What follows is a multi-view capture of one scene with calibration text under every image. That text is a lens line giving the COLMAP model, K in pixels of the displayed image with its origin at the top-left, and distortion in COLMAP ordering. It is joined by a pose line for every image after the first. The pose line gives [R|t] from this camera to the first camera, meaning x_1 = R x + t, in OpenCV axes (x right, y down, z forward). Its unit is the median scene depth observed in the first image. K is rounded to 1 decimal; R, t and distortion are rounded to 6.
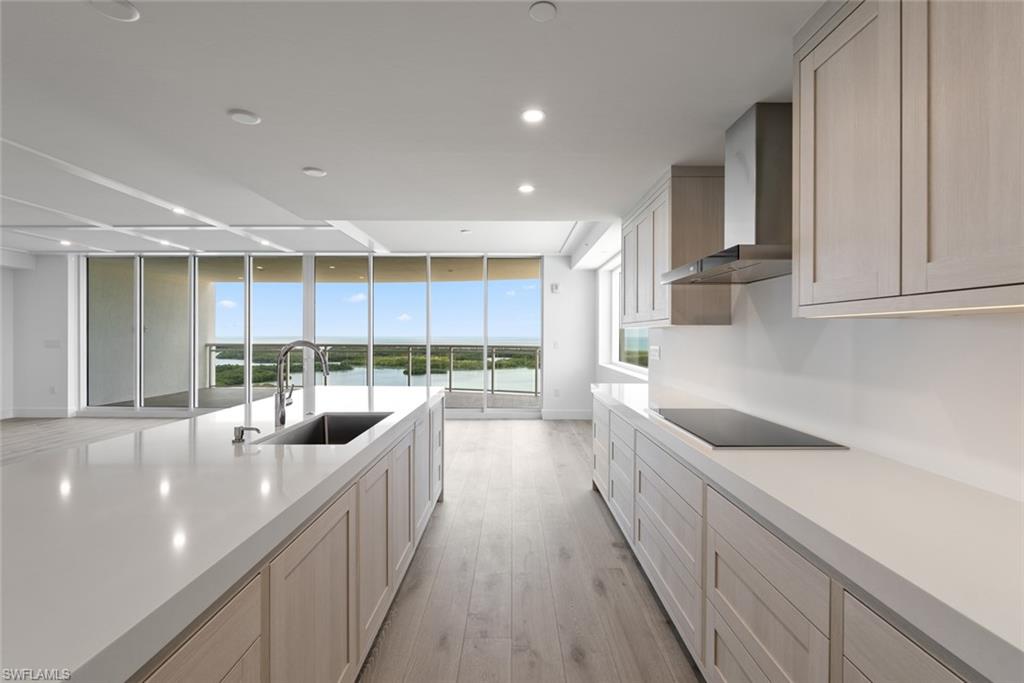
lens RADIAL K [[454.0, 0, 513.4], [0, 454.0, 339.4], [0, 0, 1]] dist [-0.003445, 0.000279]
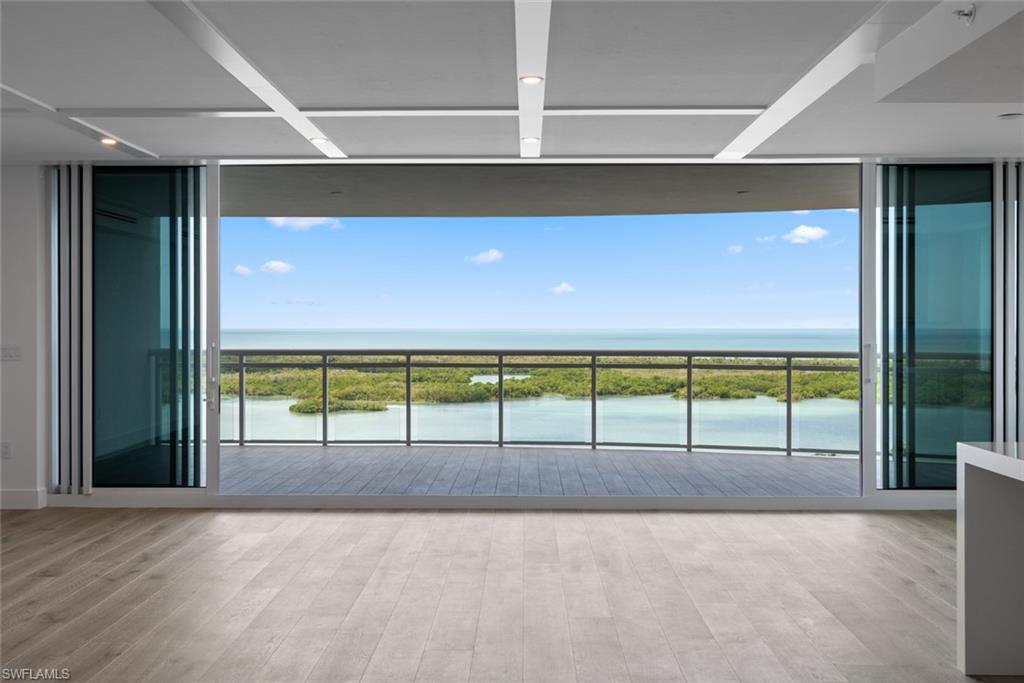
lens RADIAL K [[1009.2, 0, 504.8], [0, 1009.2, 335.7], [0, 0, 1]] dist [-0.002394, 0.000000]
pose [[0.999961, -0.001229, -0.008778, -1.604149], [0.001235, 0.999999, 0.000773, -0.006434], [0.008777, -0.000784, 0.999961, -0.106411]]
